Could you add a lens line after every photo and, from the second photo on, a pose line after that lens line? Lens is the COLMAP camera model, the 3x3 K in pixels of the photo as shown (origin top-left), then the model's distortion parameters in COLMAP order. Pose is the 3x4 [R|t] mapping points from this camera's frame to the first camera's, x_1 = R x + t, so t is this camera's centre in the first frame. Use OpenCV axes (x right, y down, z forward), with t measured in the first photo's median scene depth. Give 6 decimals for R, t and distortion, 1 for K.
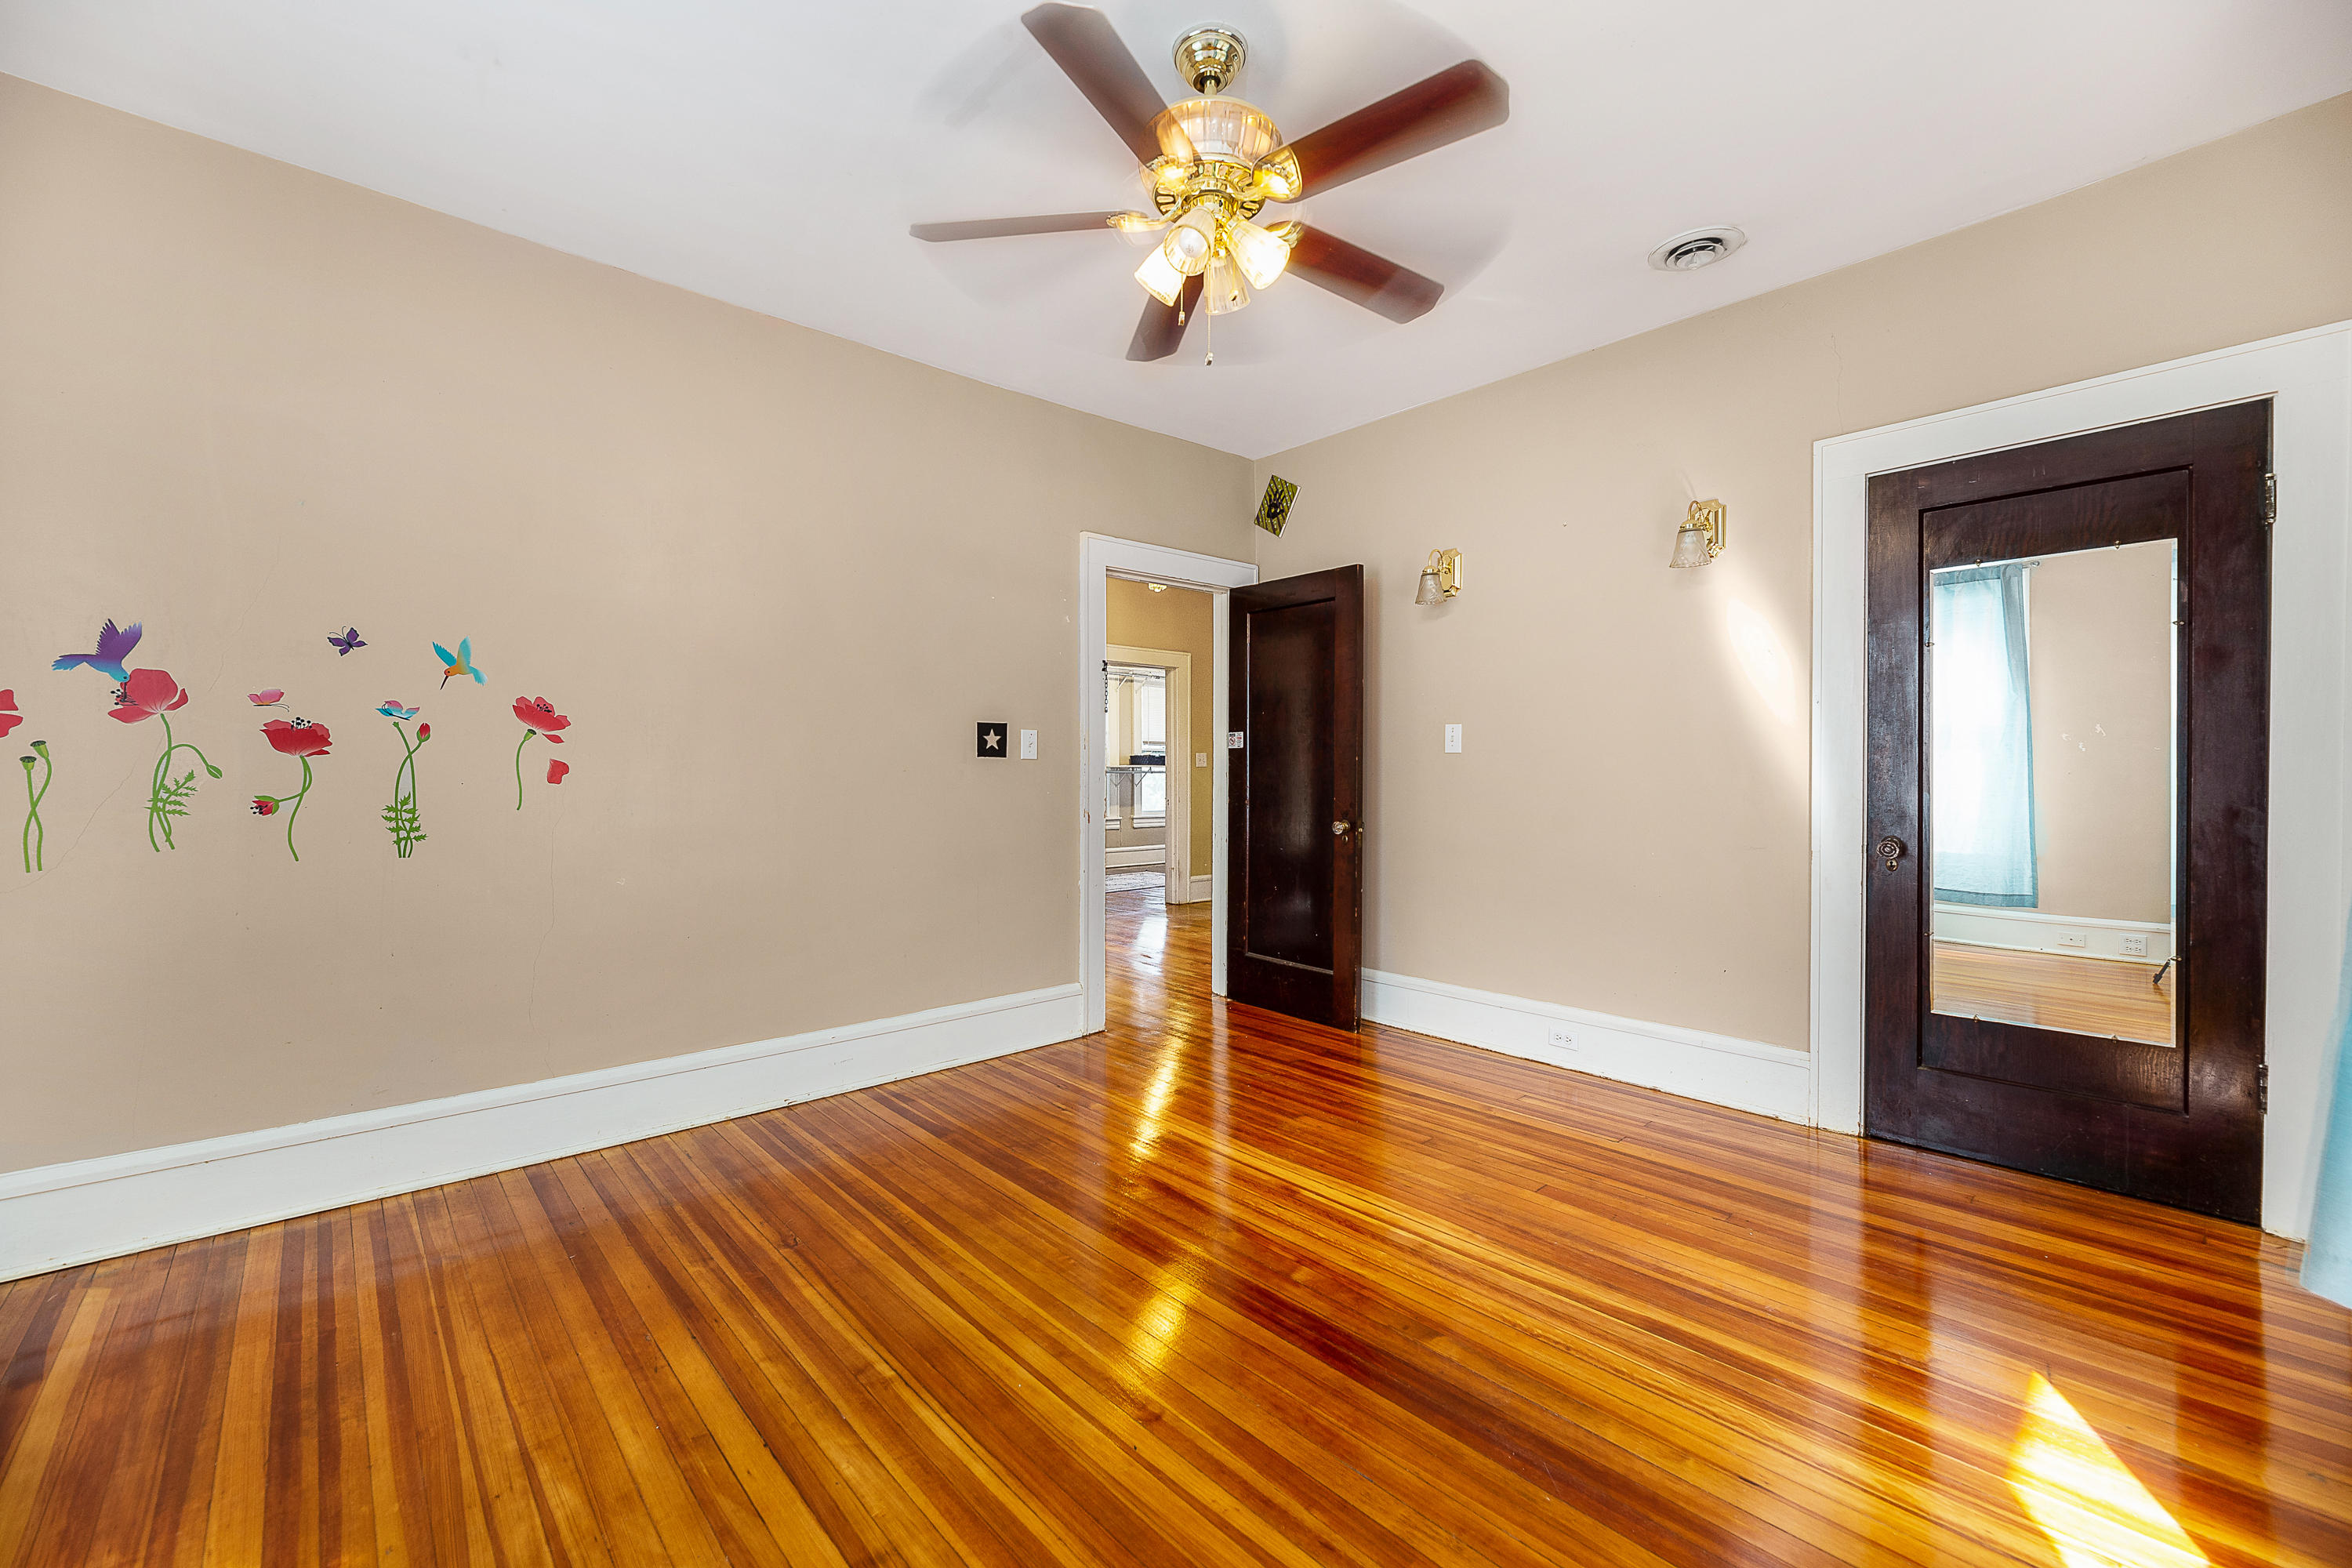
lens RADIAL K [[967.7, 0, 1170.8], [0, 967.7, 768.8], [0, 0, 1]] dist [0.001346, 0.000156]
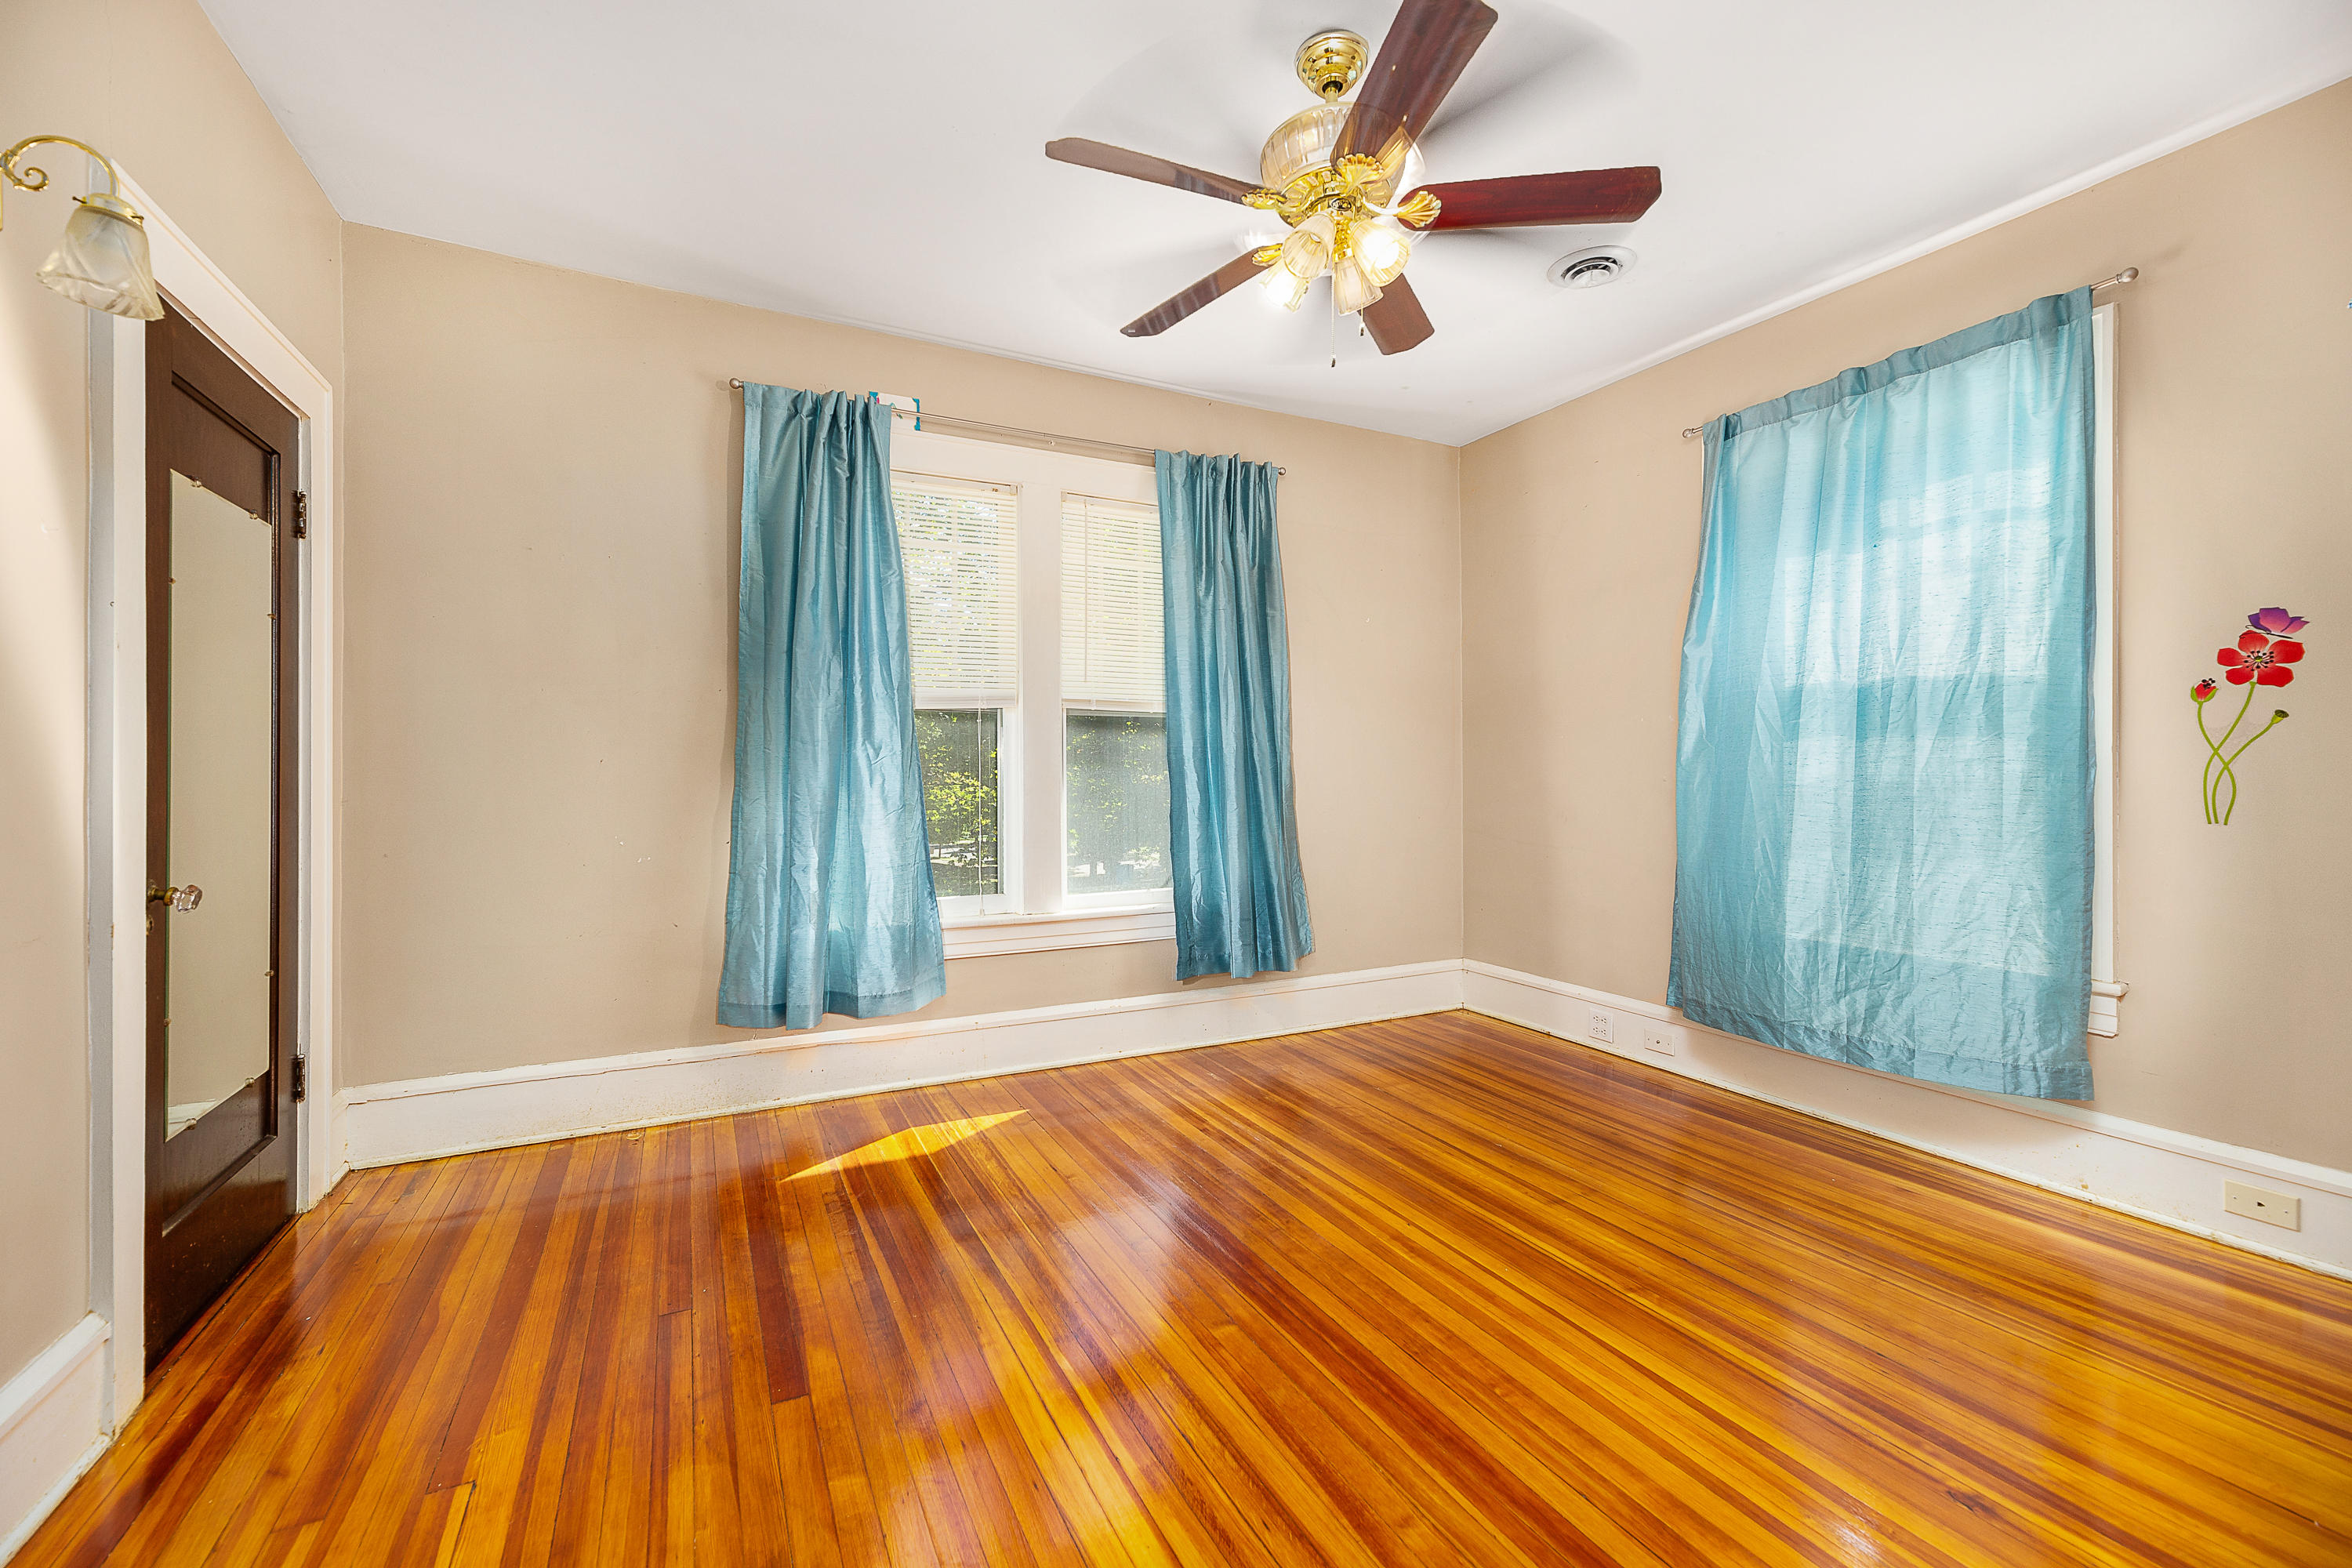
lens RADIAL K [[967.7, 0, 1170.8], [0, 967.7, 768.8], [0, 0, 1]] dist [0.001346, 0.000156]
pose [[-0.965332, 0.003742, 0.261000, -0.058850], [0.001905, 0.999972, -0.007291, 0.006947], [-0.261020, -0.006541, -0.965311, 2.030366]]
